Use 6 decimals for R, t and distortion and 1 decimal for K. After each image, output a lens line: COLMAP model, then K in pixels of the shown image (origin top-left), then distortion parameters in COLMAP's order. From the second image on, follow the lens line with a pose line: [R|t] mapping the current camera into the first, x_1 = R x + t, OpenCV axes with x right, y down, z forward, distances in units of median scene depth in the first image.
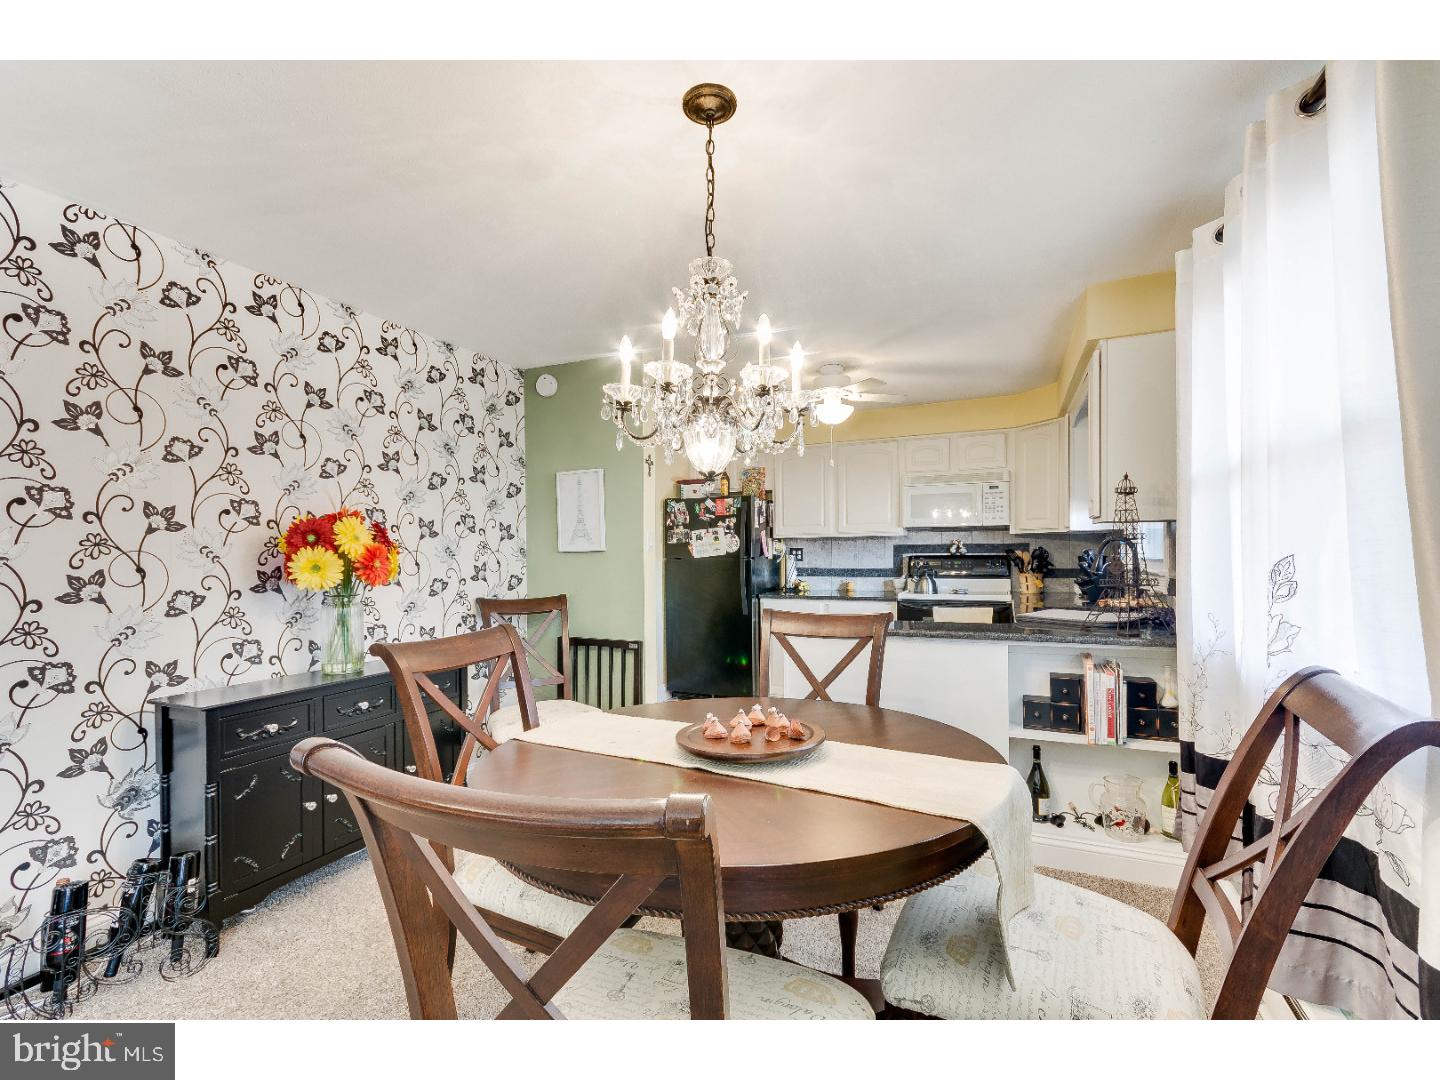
lens RADIAL K [[631.9, 0, 729.1], [0, 631.9, 551.9], [0, 0, 1]] dist [0.001369, 0.000326]
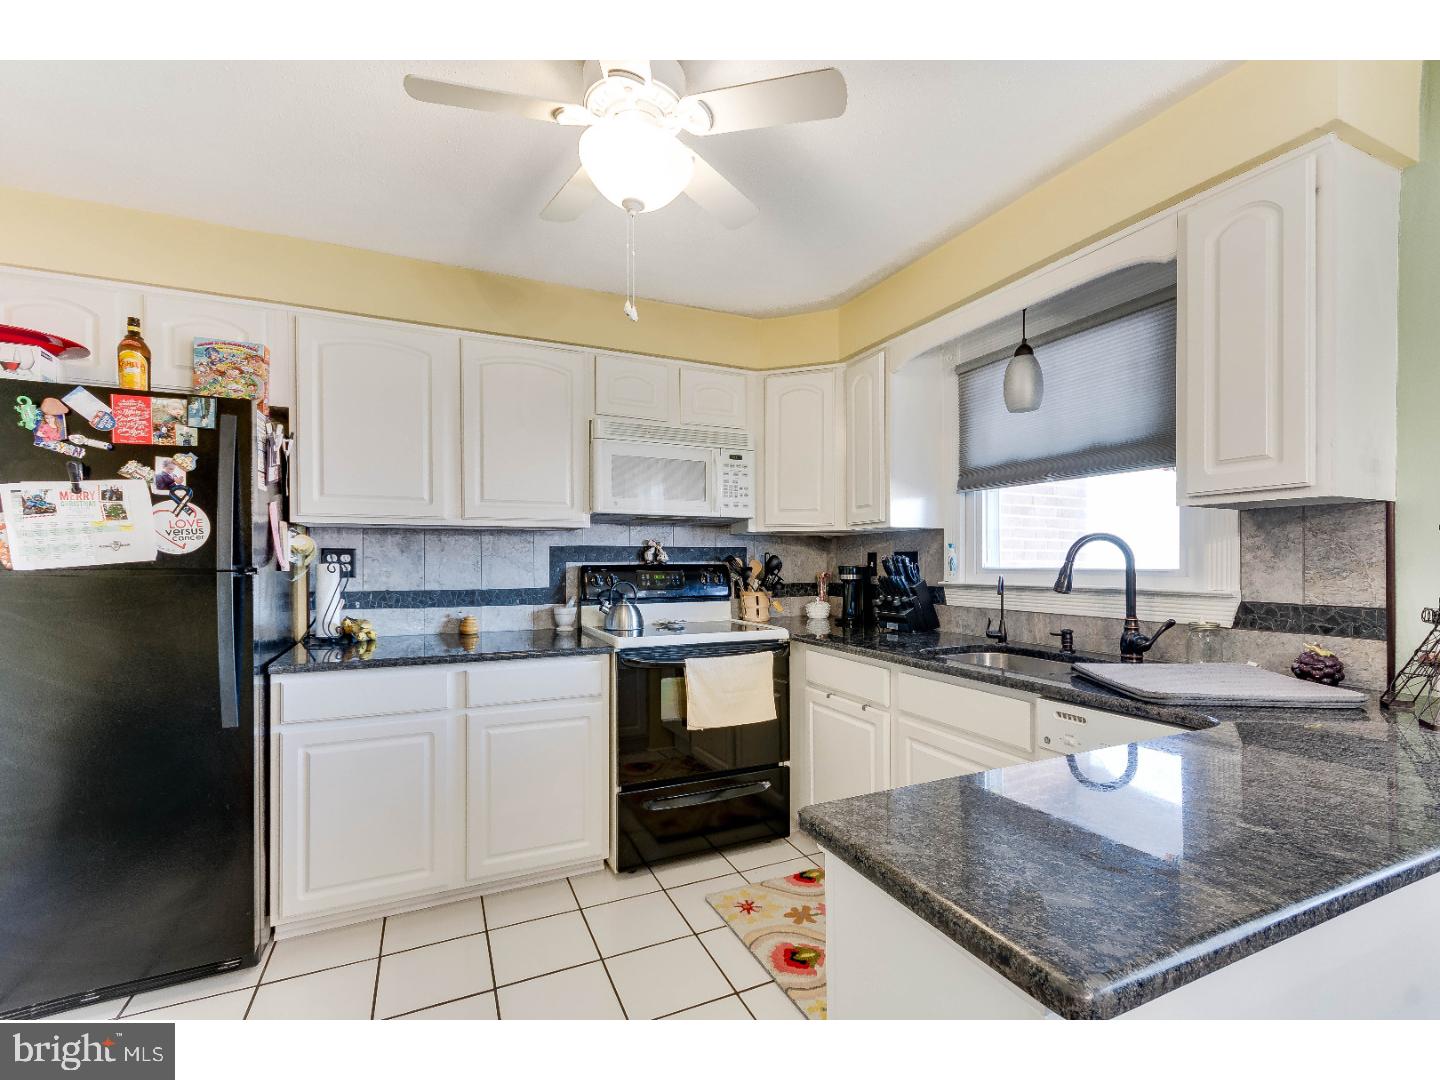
lens RADIAL K [[636.5, 0, 724.3], [0, 636.5, 564.4], [0, 0, 1]] dist [0.000410, 0.000049]
pose [[0.658332, 0.004126, 0.752717, -0.060843], [-0.005215, 0.999986, -0.000920, 0.004975], [-0.752710, -0.003320, 0.658344, 0.531978]]
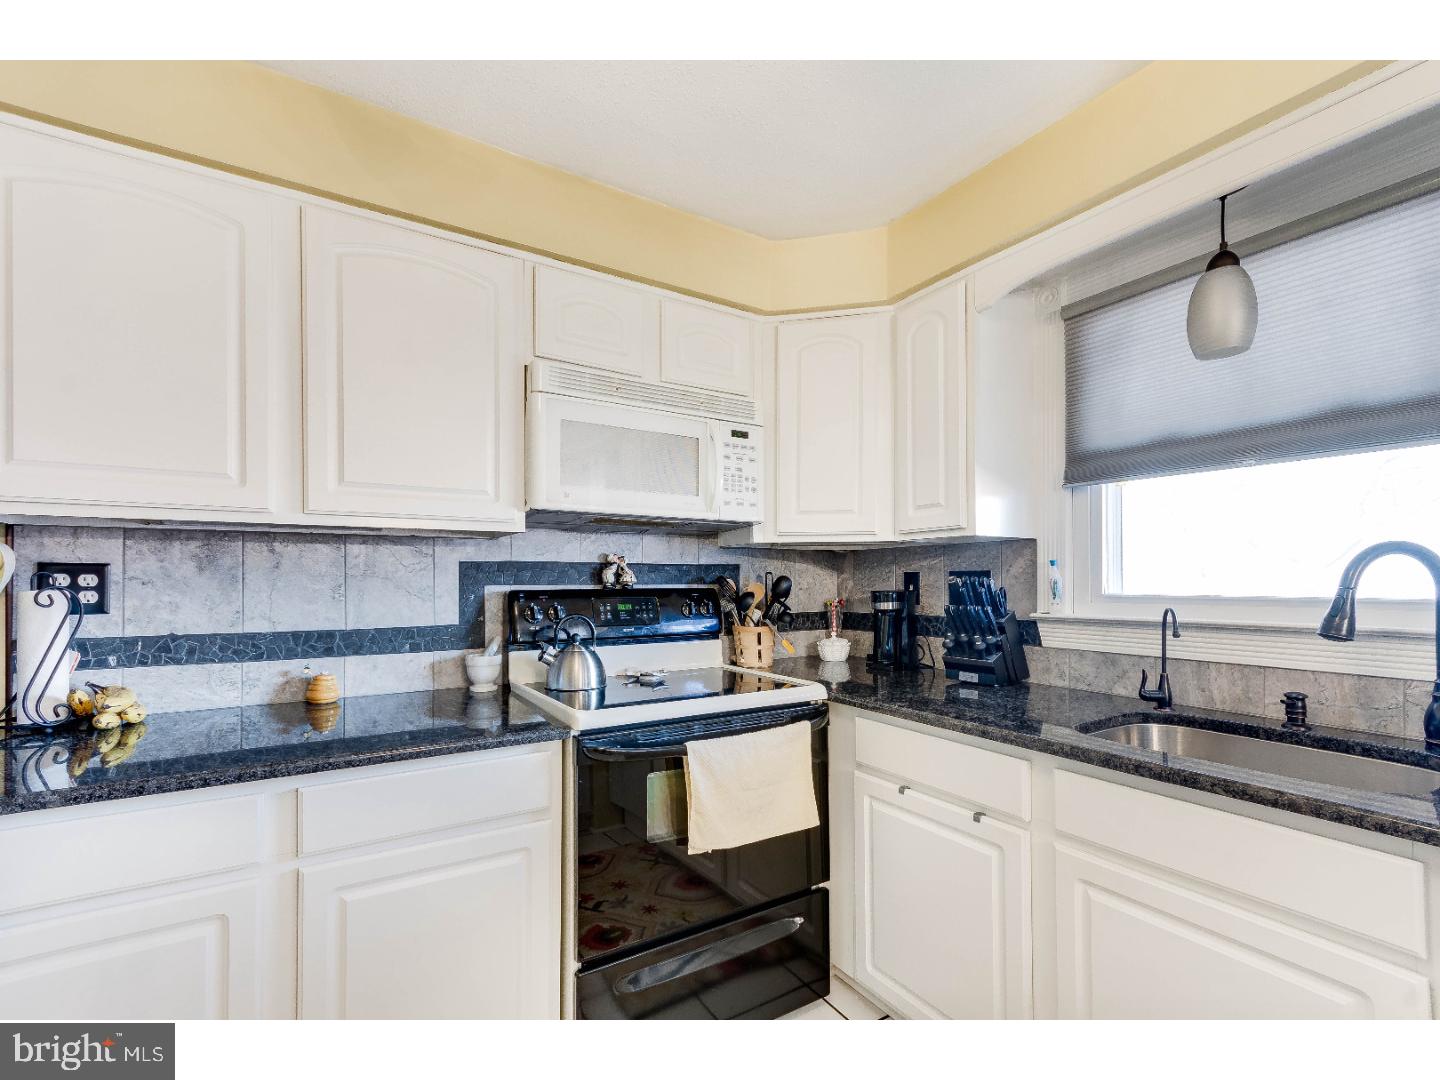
lens RADIAL K [[645.4, 0, 719.2], [0, 645.4, 576.0], [0, 0, 1]] dist [0.009710, 0.000174]
pose [[0.563810, 0.013811, 0.825789, 0.038491], [-0.005219, 0.999900, -0.013160, 0.001718], [-0.825888, 0.003109, 0.563825, 0.685811]]
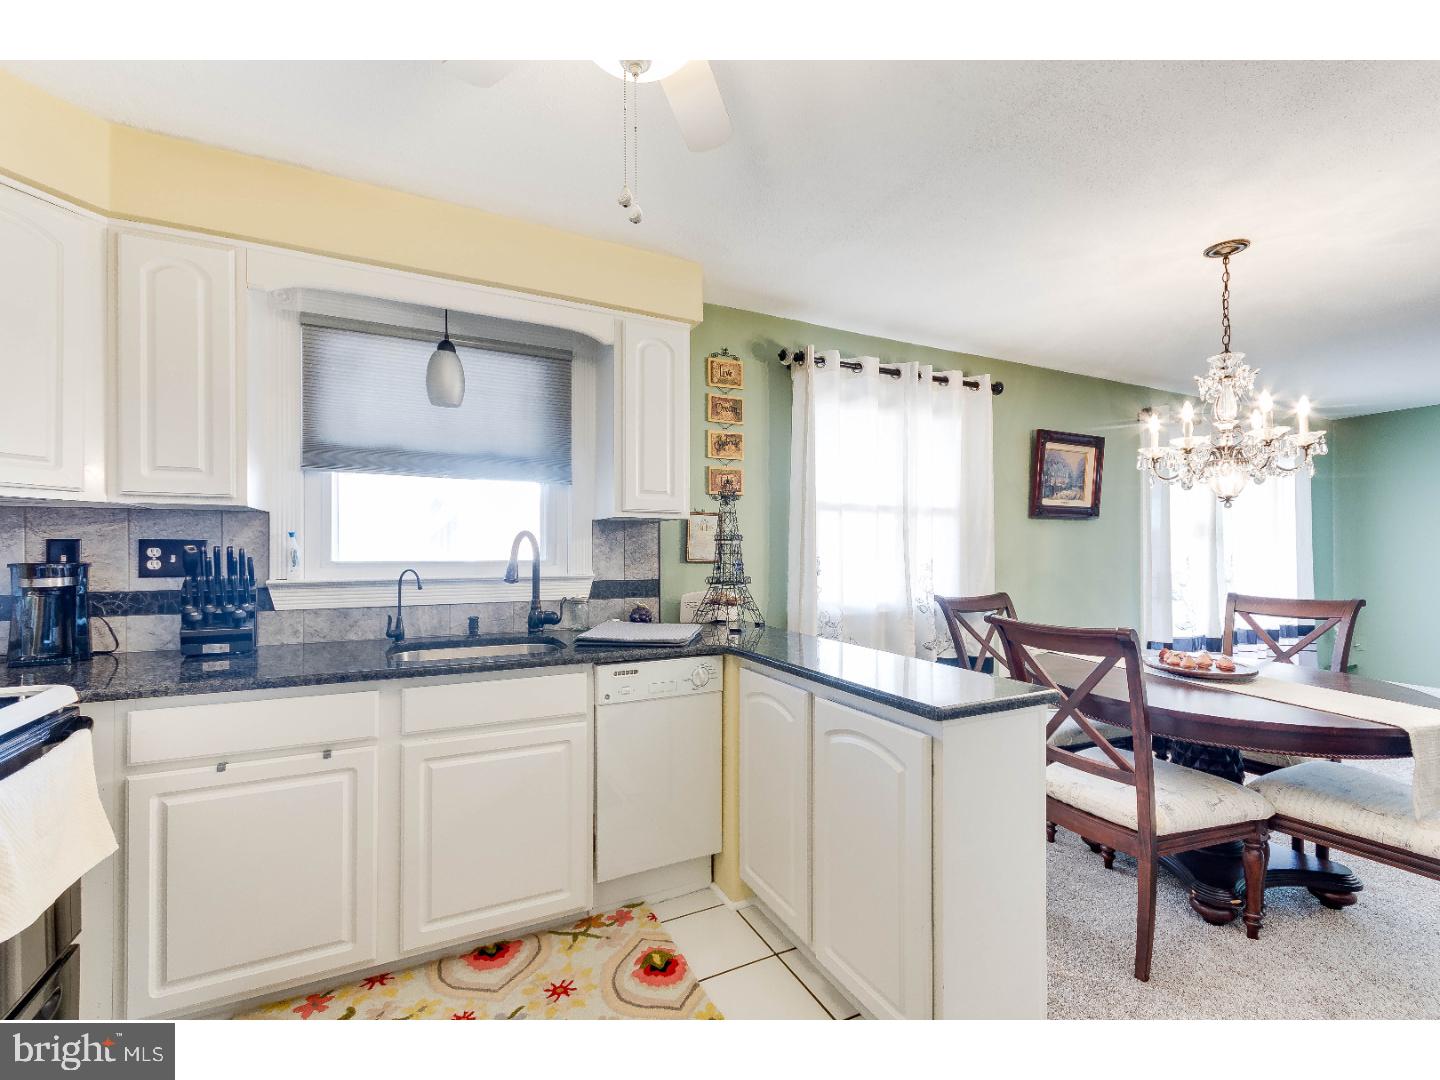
lens RADIAL K [[631.9, 0, 729.1], [0, 631.9, 551.9], [0, 0, 1]] dist [0.001369, 0.000326]
pose [[-0.775766, 0.005788, 0.630994, -0.025892], [0.003894, 0.999983, -0.004385, 0.002406], [-0.631008, -0.000944, -0.775776, 0.878588]]
